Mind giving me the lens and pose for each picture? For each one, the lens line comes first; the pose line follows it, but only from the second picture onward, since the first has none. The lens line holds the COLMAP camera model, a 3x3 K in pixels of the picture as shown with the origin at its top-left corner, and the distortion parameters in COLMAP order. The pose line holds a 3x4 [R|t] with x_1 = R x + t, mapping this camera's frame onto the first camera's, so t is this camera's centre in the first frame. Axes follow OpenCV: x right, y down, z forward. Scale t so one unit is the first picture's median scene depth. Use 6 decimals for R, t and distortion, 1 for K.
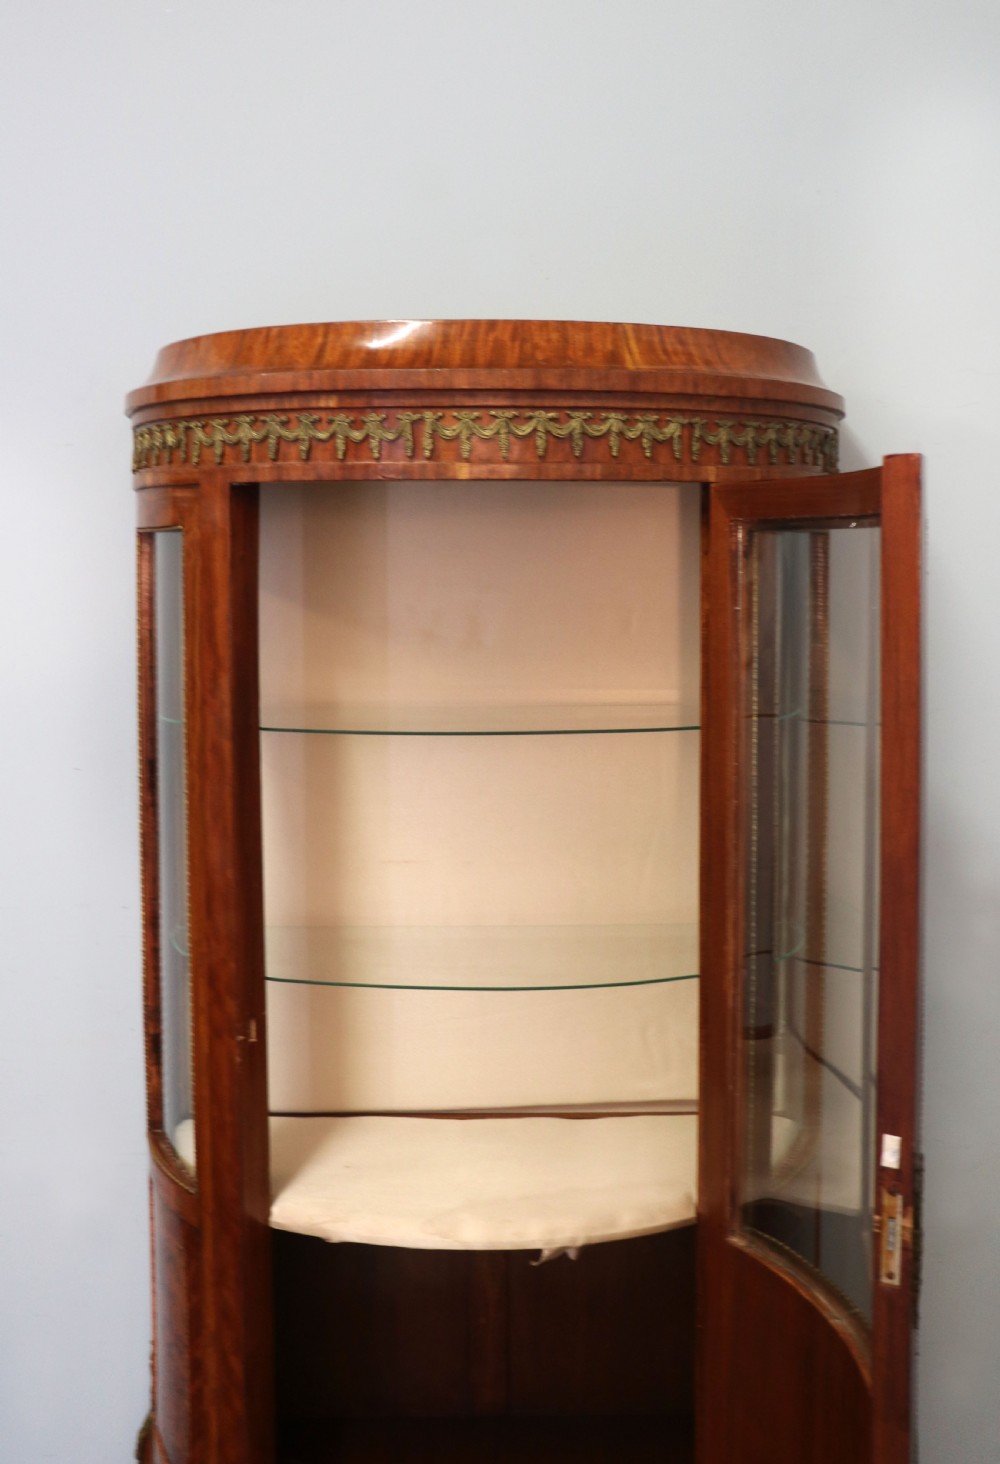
lens RADIAL K [[1589.6, 0, 533.9], [0, 1589.6, 638.8], [0, 0, 1]] dist [-0.144276, 0.227767]
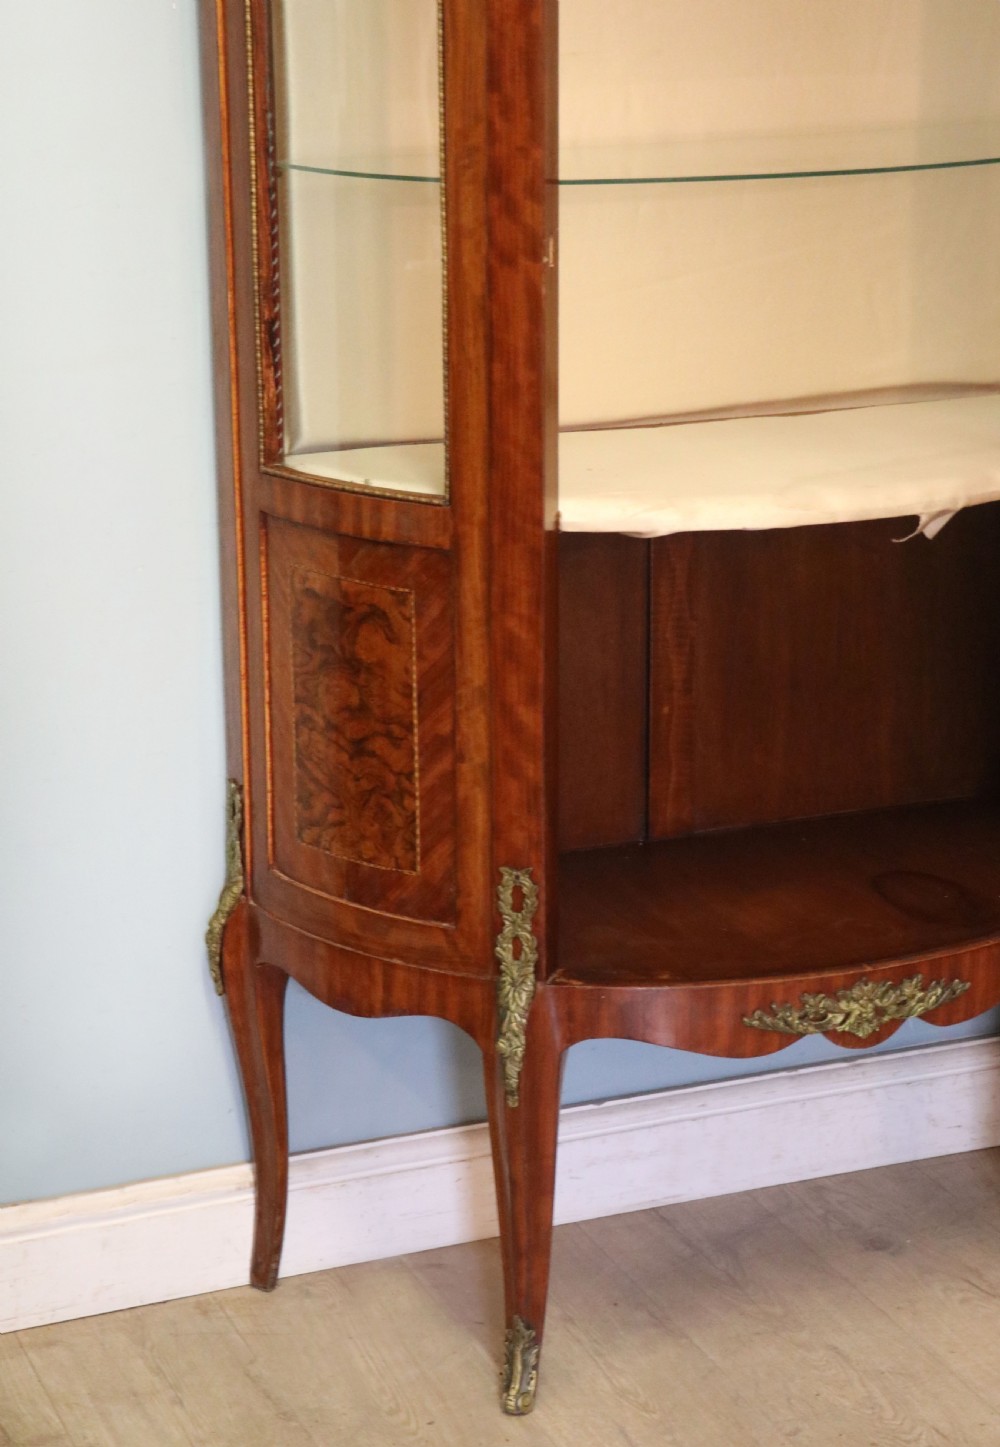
lens RADIAL K [[2925.2, 0, 495.4], [0, 2925.2, 750.6], [0, 0, 1]] dist [0.167323, 0.489356]
pose [[0.937745, -0.105189, 0.331014, -0.706654], [0.022532, 0.969453, 0.244240, 0.147278], [-0.346594, -0.221576, 0.911470, -0.289107]]
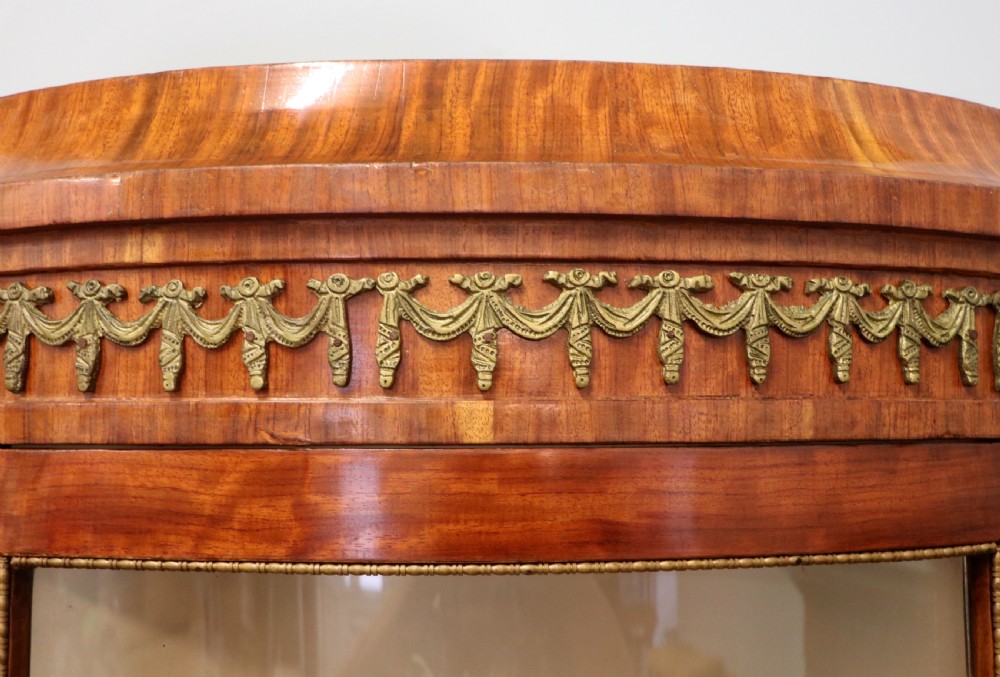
lens RADIAL K [[1159.8, 0, 500.0], [0, 1159.8, 338.5], [0, 0, 1]] dist [-0.062583, 0.018372]
pose [[0.999565, -0.002692, 0.029384, -0.046224], [0.006752, 0.990275, -0.138960, -0.083968], [-0.028724, 0.139098, 0.989862, 0.694874]]
